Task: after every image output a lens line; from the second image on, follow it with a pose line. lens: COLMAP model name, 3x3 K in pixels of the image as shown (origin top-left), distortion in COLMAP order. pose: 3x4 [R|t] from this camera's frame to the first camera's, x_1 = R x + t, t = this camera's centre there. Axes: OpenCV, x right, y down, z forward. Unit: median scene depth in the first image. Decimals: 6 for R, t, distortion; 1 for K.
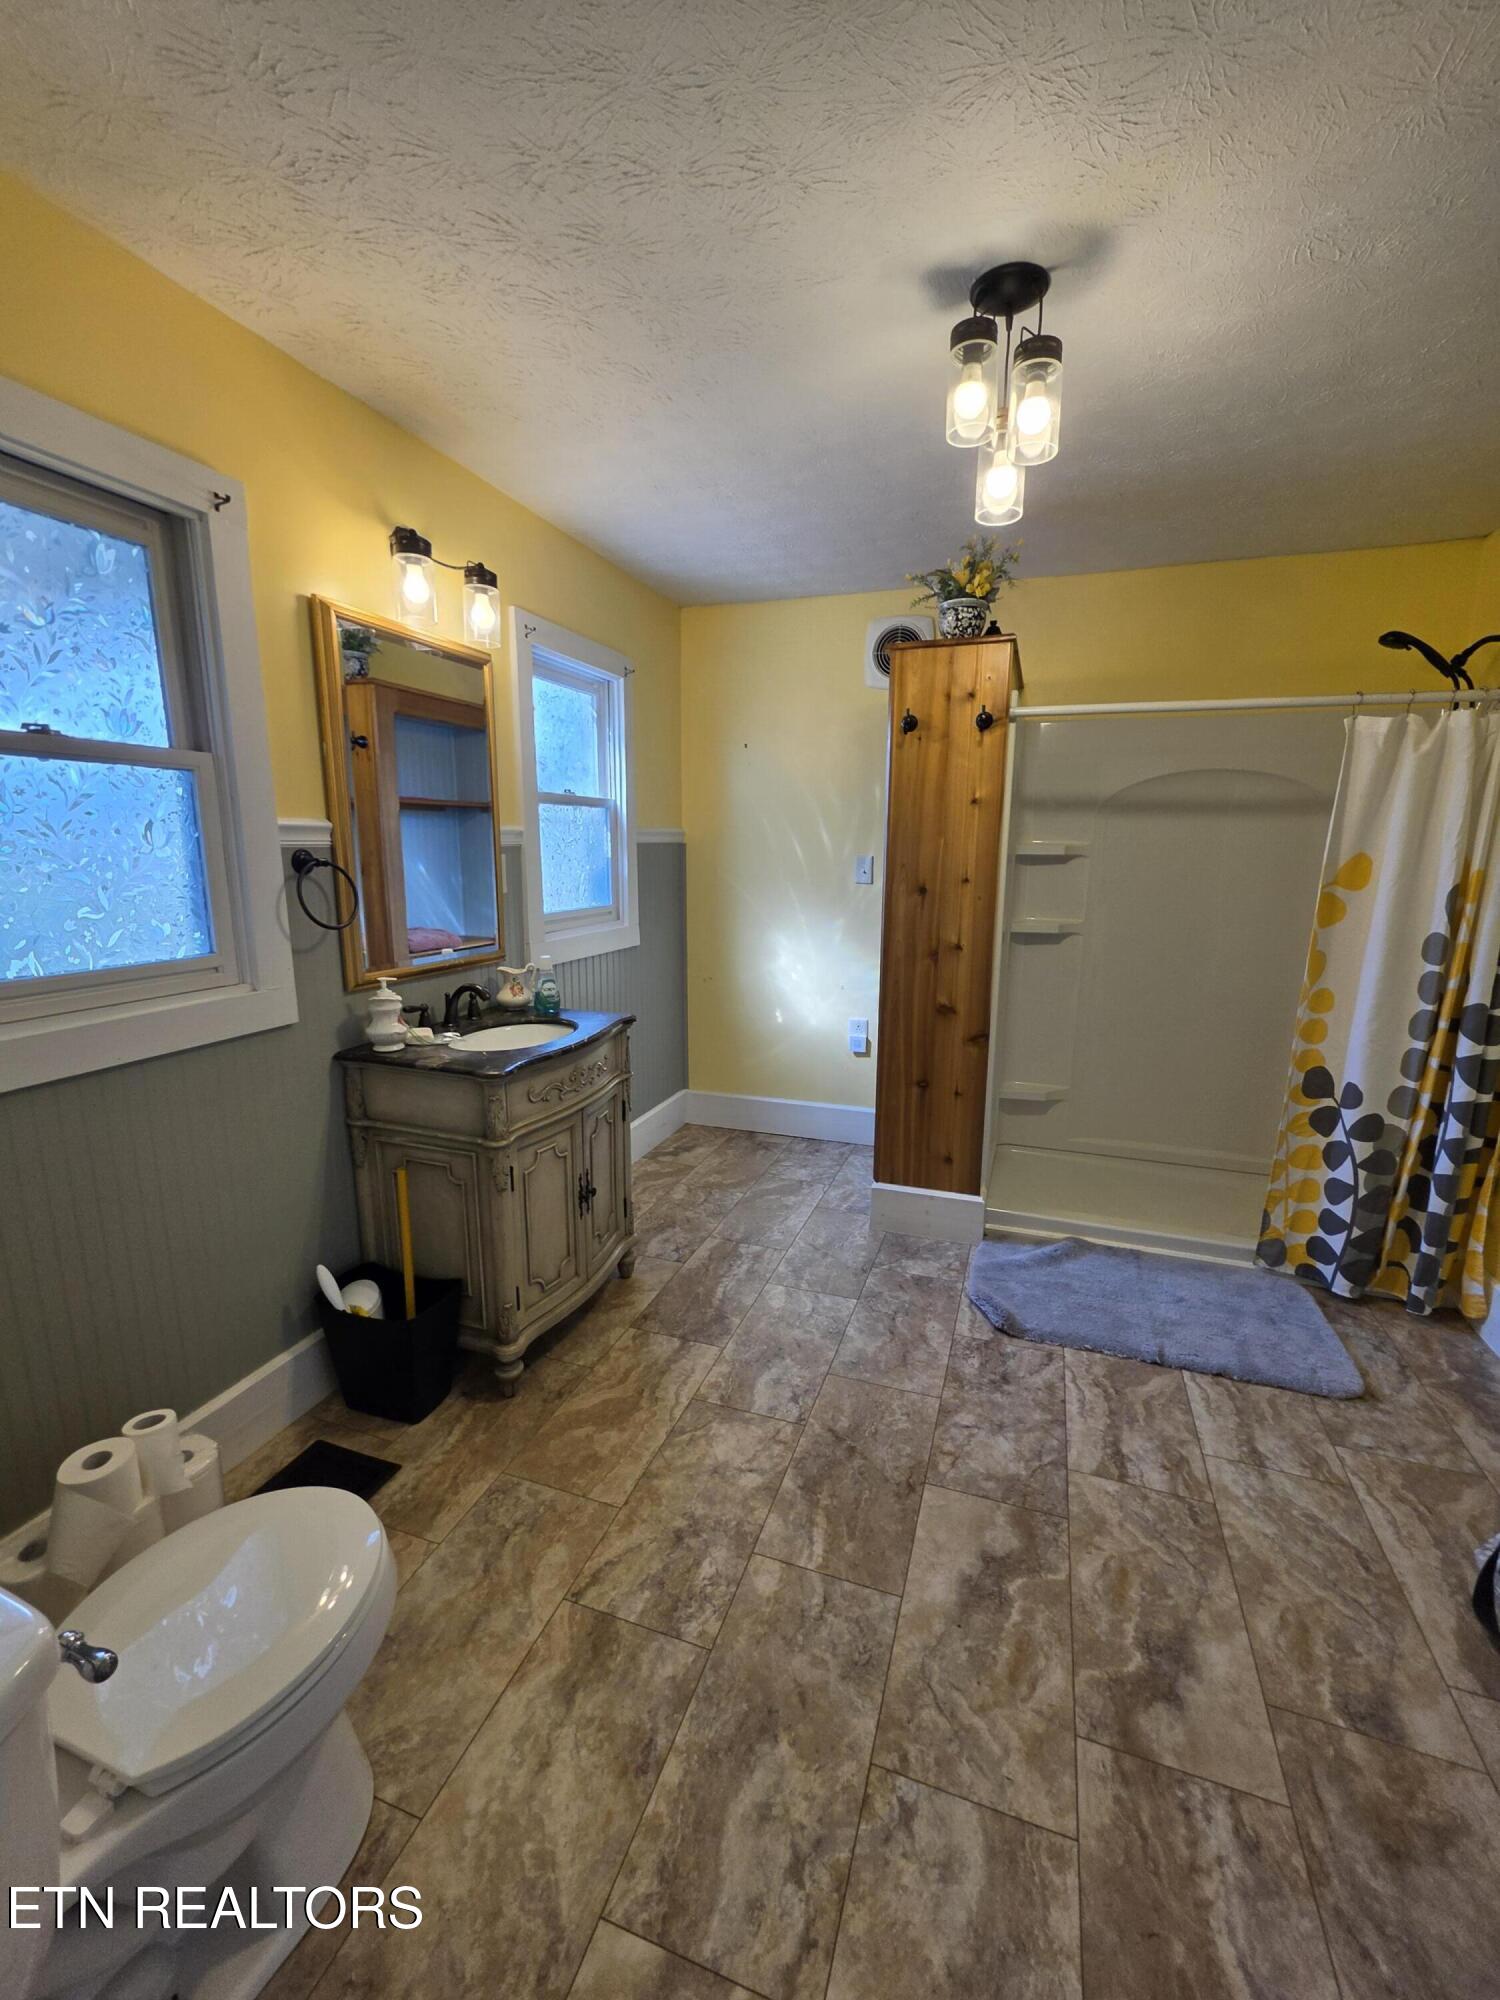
lens RADIAL K [[806.3, 0, 763.3], [0, 806.3, 997.0], [0, 0, 1]] dist [-0.000248, -0.000162]
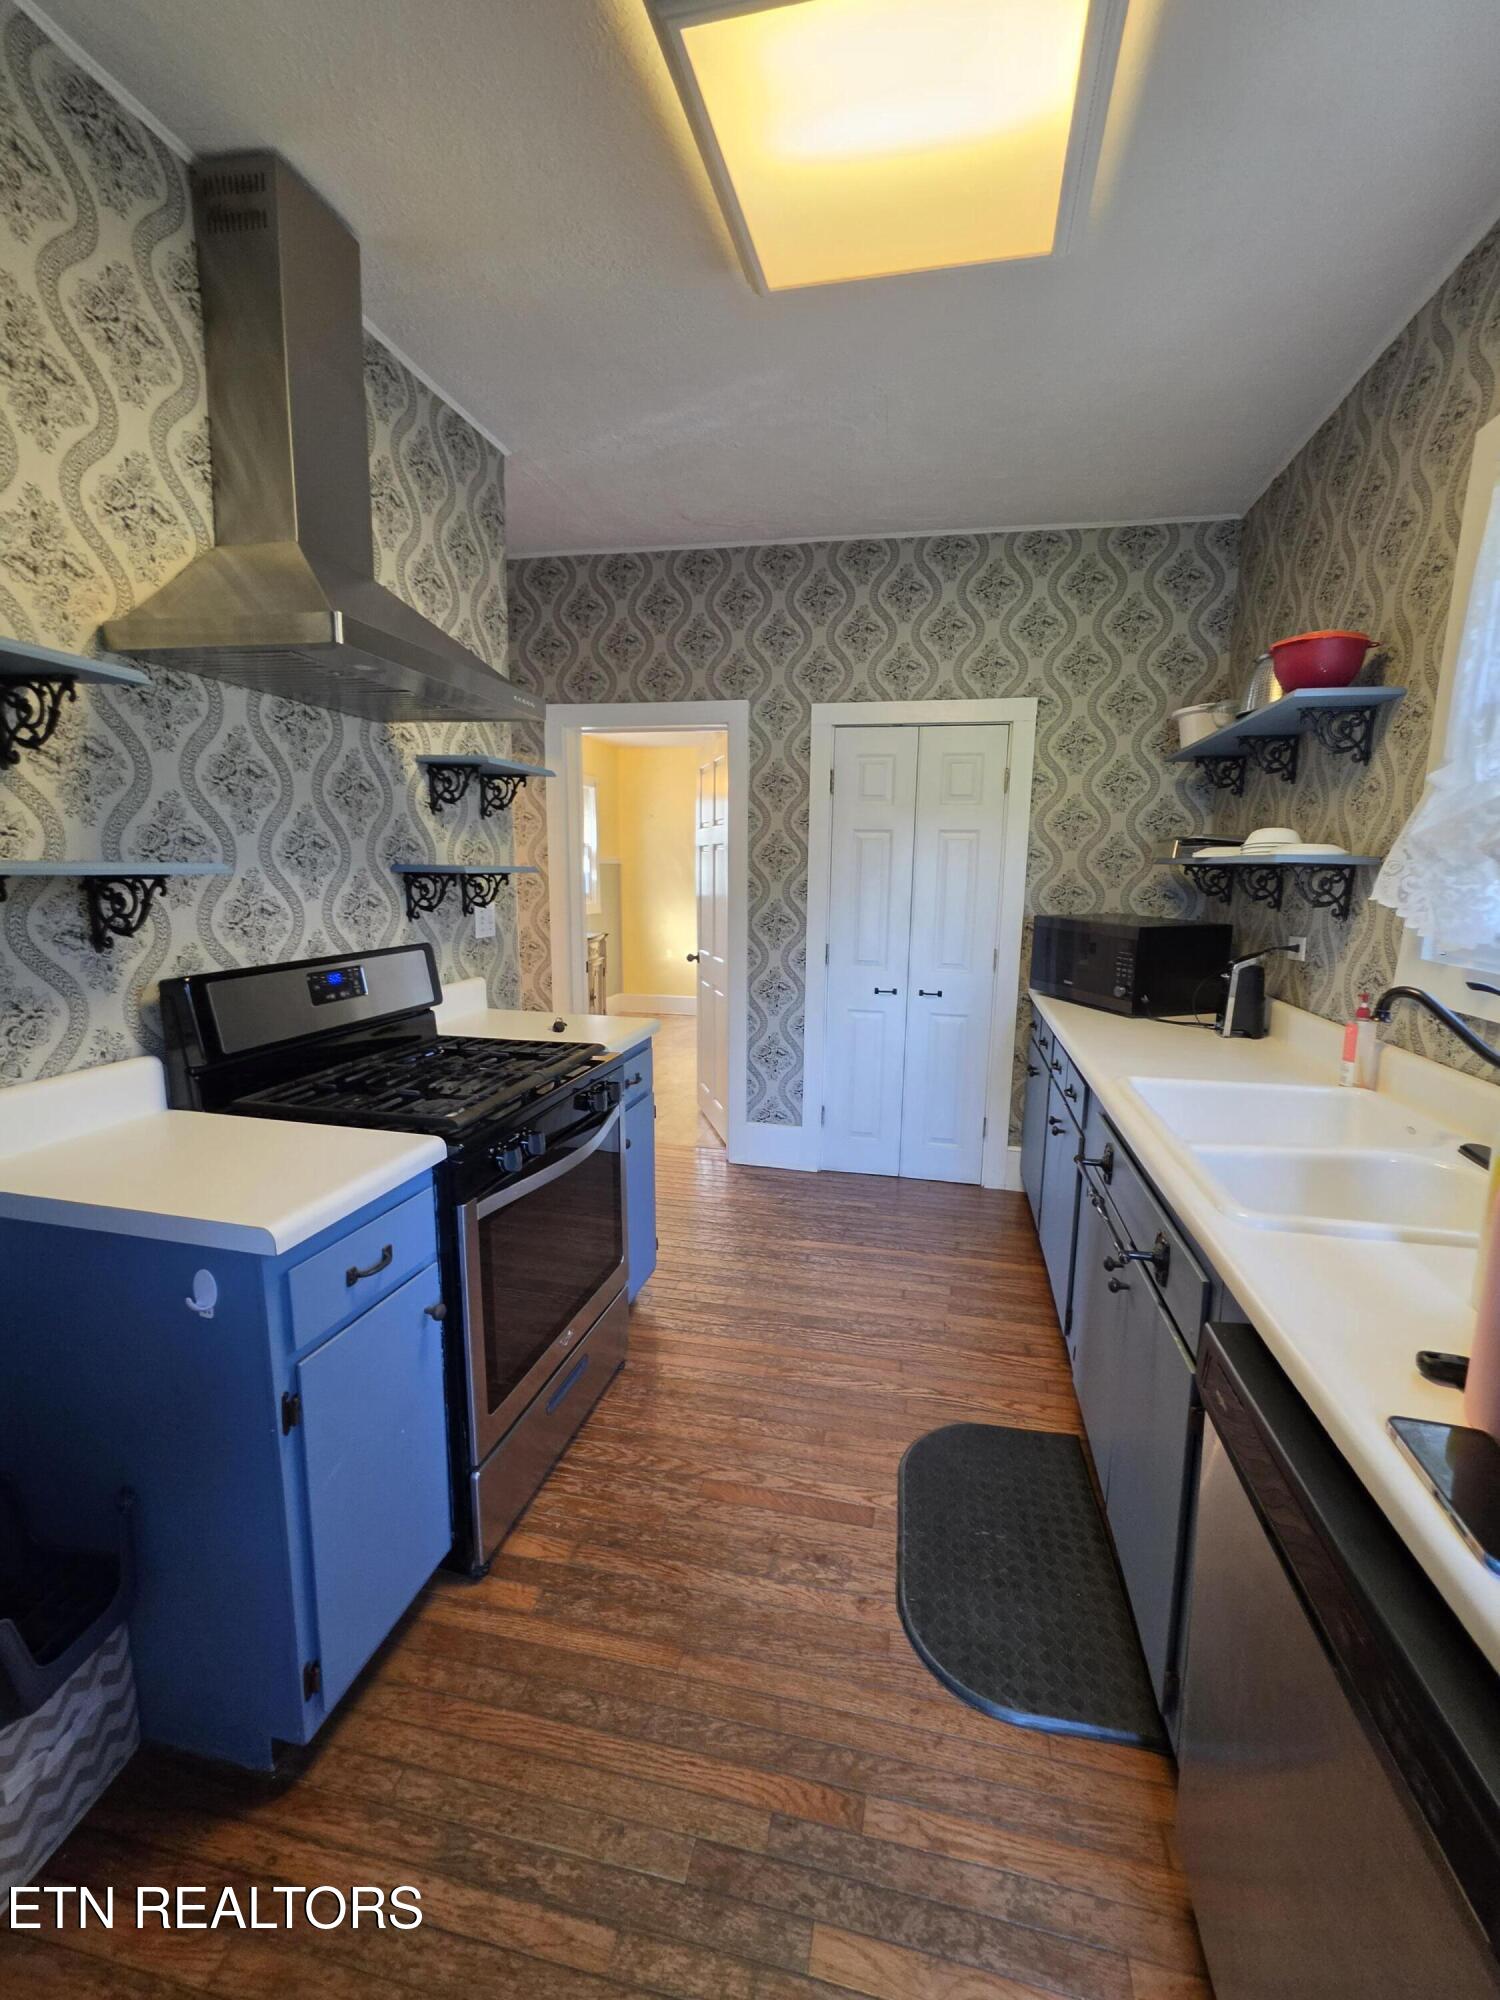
lens RADIAL K [[803.7, 0, 775.6], [0, 803.7, 999.6], [0, 0, 1]] dist [-0.000968, 0.000274]
pose [[0.991622, -0.012926, 0.128526, 0.032194], [0.015622, 0.999678, -0.019990, 0.290379], [-0.128226, 0.021831, 0.991505, -1.534161]]
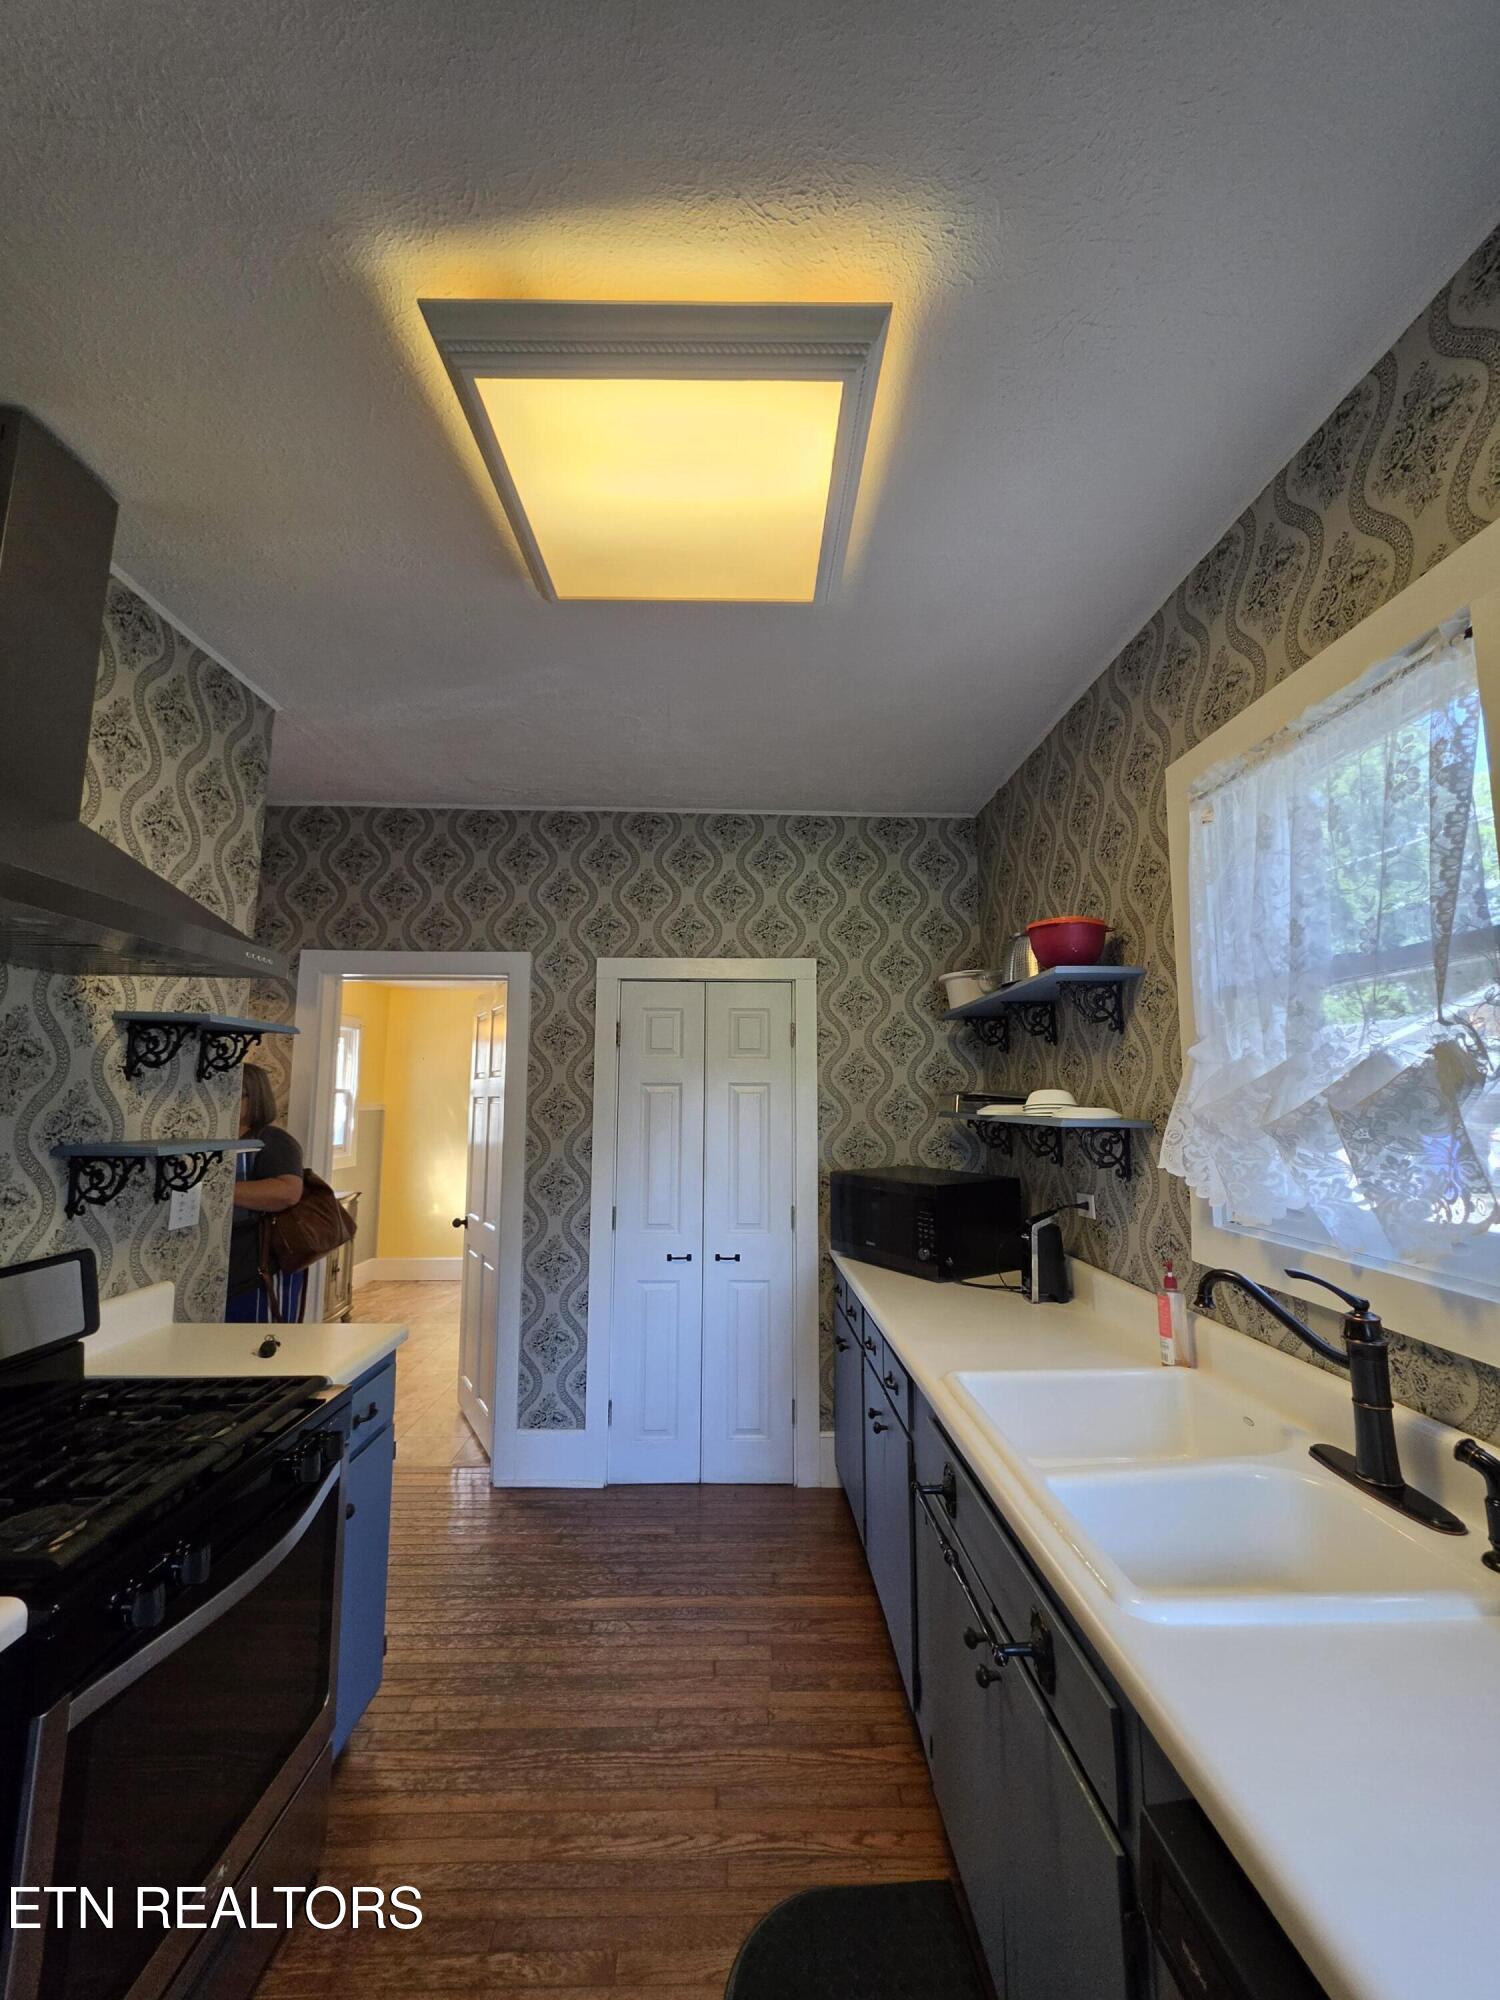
lens RADIAL K [[805.2, 0, 741.6], [0, 805.2, 1004.0], [0, 0, 1]] dist [-0.000458, 0.000090]
pose [[0.938924, 0.036932, 0.342136, 0.043834], [0.067549, 0.955102, -0.288473, 0.240484], [-0.337429, 0.293965, 0.894274, -1.463030]]
